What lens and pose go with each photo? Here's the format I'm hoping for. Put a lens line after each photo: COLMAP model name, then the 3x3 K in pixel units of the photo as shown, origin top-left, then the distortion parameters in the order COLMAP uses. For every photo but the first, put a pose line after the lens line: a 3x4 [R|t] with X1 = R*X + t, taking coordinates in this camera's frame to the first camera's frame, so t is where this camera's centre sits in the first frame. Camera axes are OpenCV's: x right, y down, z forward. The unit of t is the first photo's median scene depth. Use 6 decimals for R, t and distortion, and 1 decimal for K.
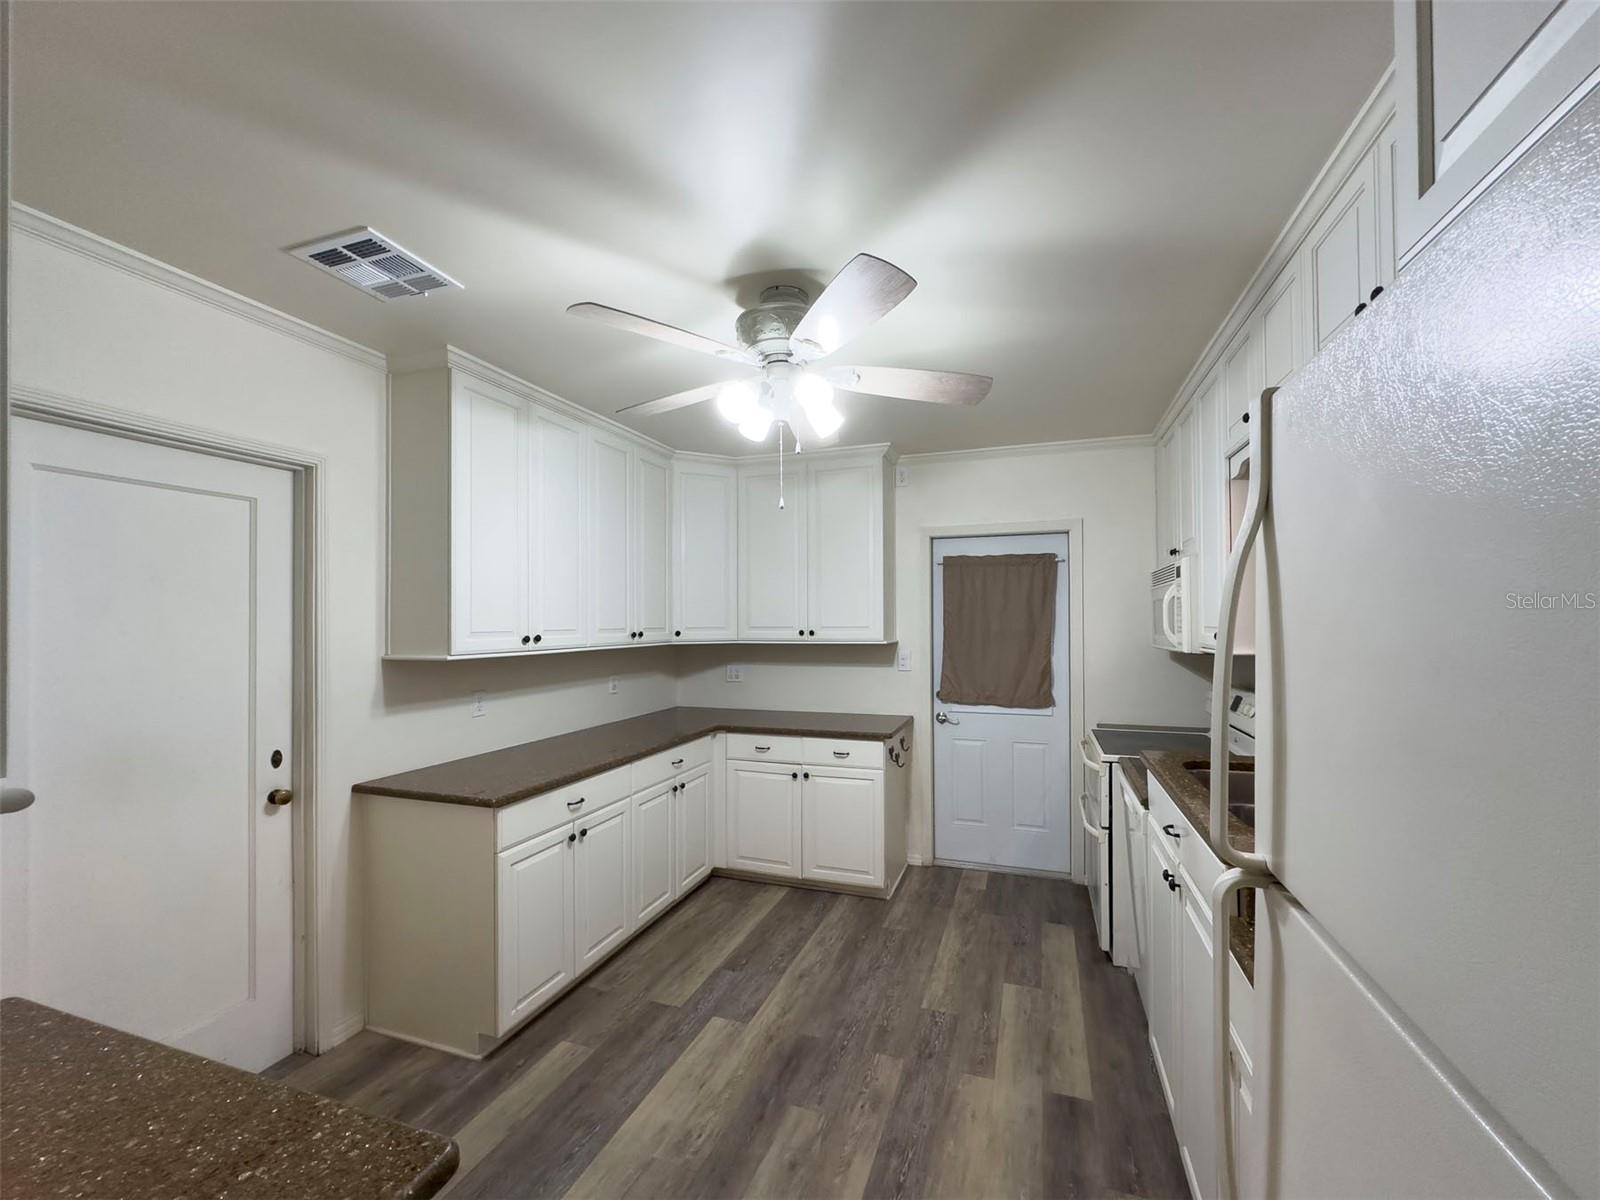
lens RADIAL K [[645.5, 0, 833.0], [0, 645.5, 614.6], [0, 0, 1]] dist [-0.004576, 0.001337]
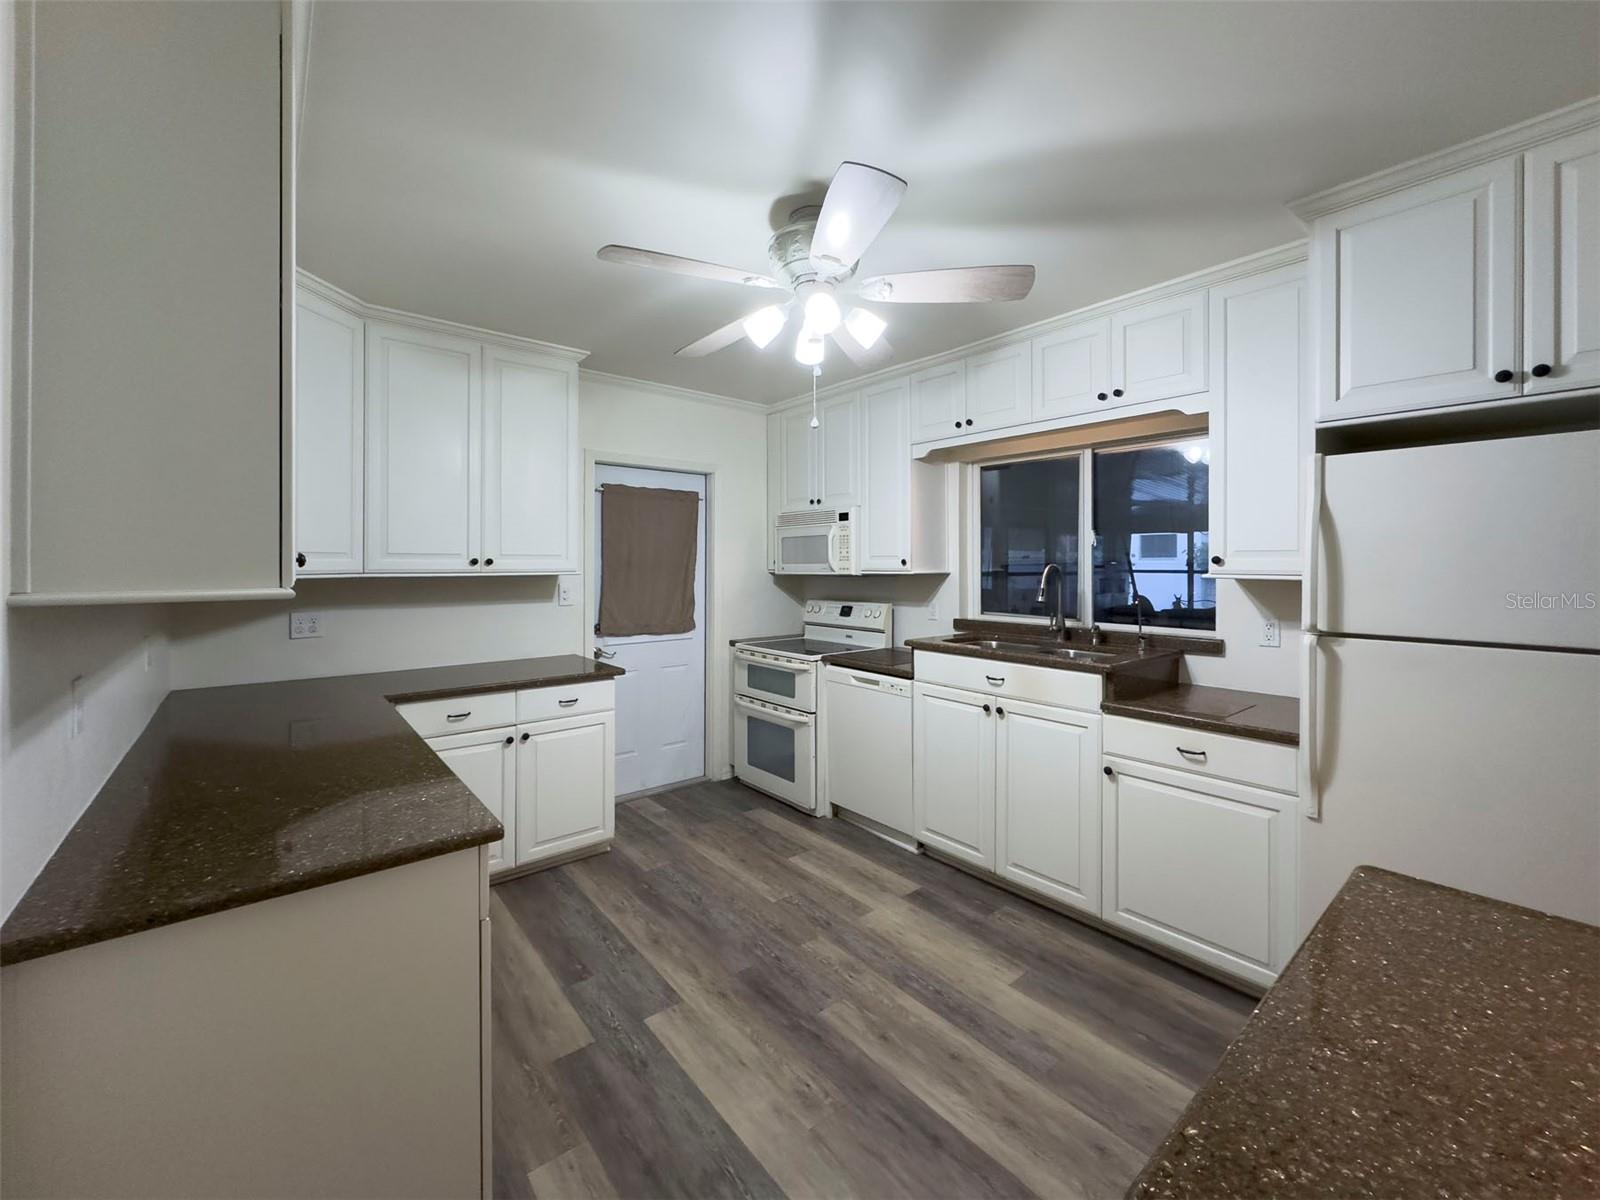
lens RADIAL K [[645.5, 0, 801.4], [0, 645.5, 562.2], [0, 0, 1]] dist [-0.004576, 0.001337]
pose [[0.524081, 0.007001, 0.851639, -0.766877], [-0.013874, 0.999904, 0.000317, 0.034973], [-0.851555, -0.011982, 0.524128, 0.395620]]
